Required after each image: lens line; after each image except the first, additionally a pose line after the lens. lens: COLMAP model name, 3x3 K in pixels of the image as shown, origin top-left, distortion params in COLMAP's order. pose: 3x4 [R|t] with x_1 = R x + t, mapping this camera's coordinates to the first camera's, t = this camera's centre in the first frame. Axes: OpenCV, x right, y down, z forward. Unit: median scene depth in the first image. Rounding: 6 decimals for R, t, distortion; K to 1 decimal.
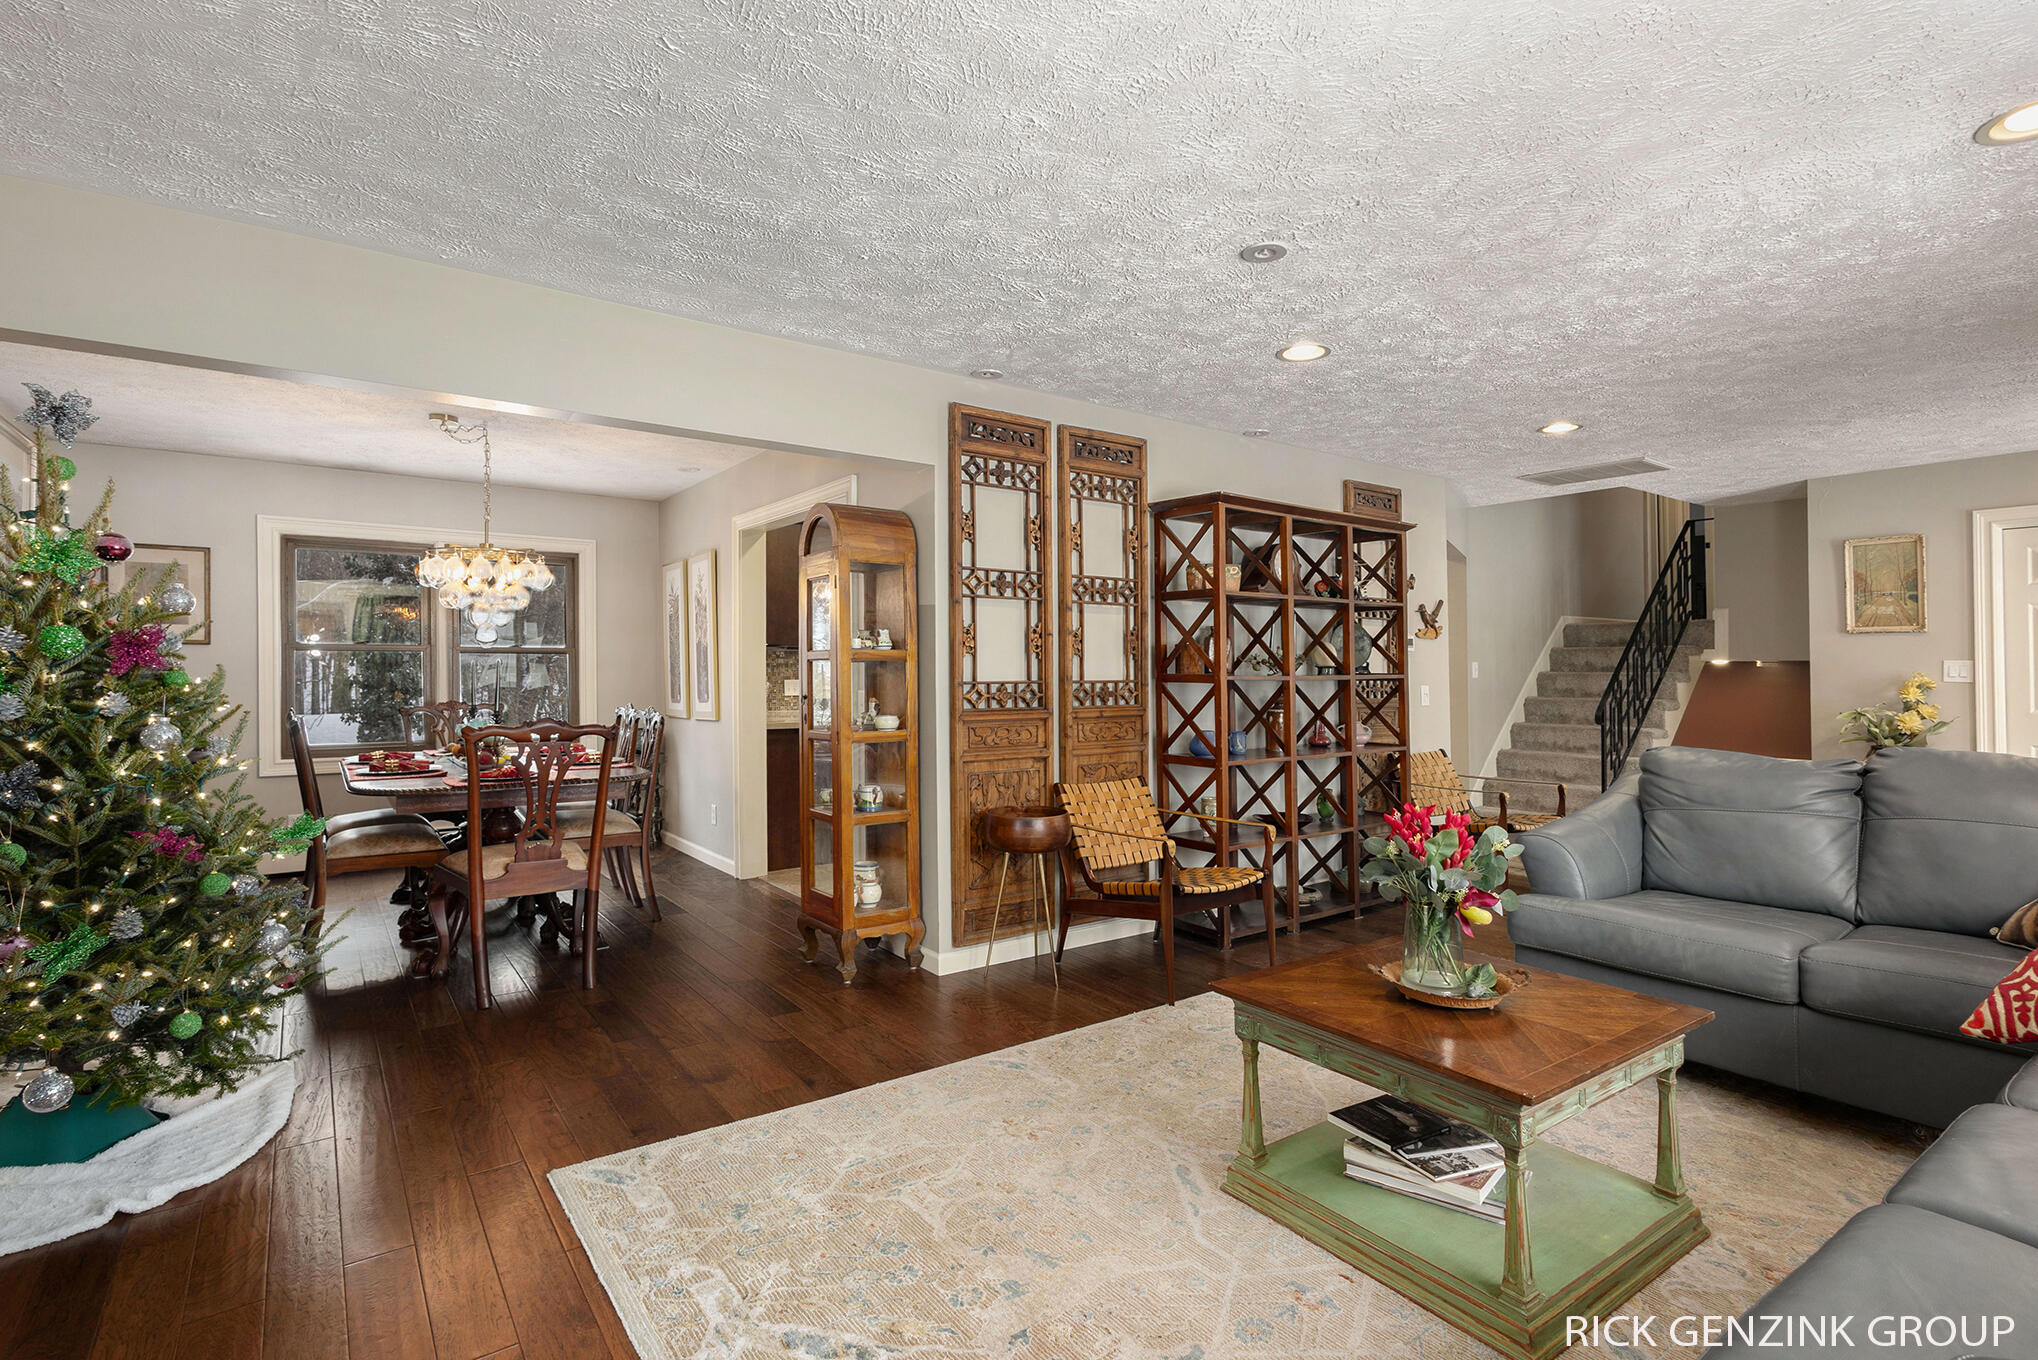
lens RADIAL K [[1012.9, 0, 1020.8], [0, 1012.9, 653.3], [0, 0, 1]] dist [0.001144, 0.000195]
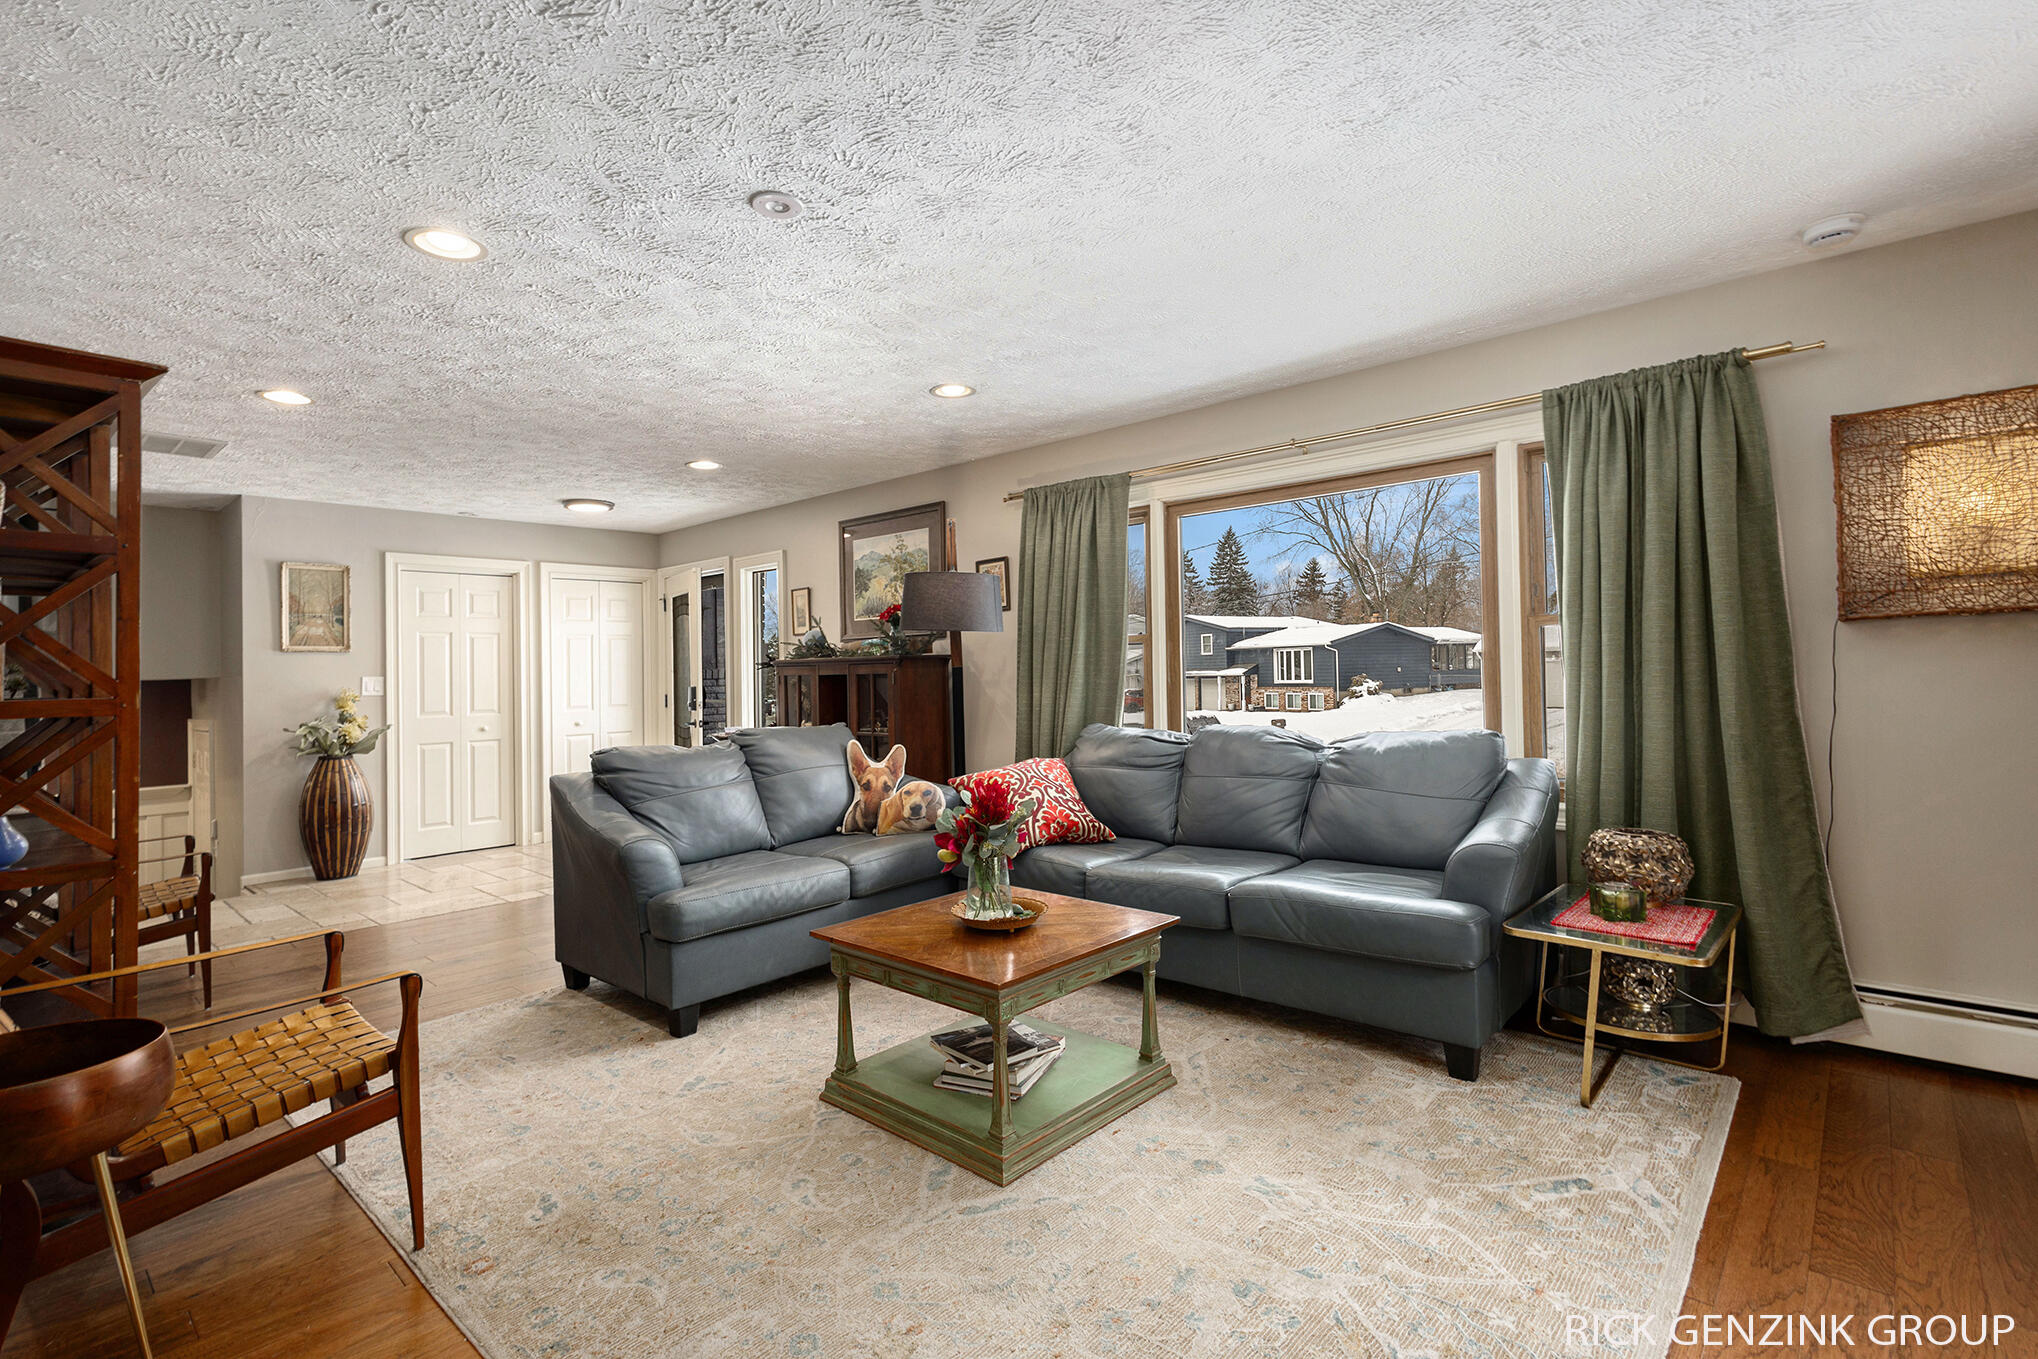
lens RADIAL K [[946.0, 0, 1019.0], [0, 946.0, 679.5], [0, 0, 1]] dist [-0.000490, 0.000110]
pose [[-0.220382, -0.006646, 0.975391, -0.310066], [0.007916, 0.999932, 0.008602, 0.006545], [-0.975382, 0.009616, -0.220314, 0.510002]]
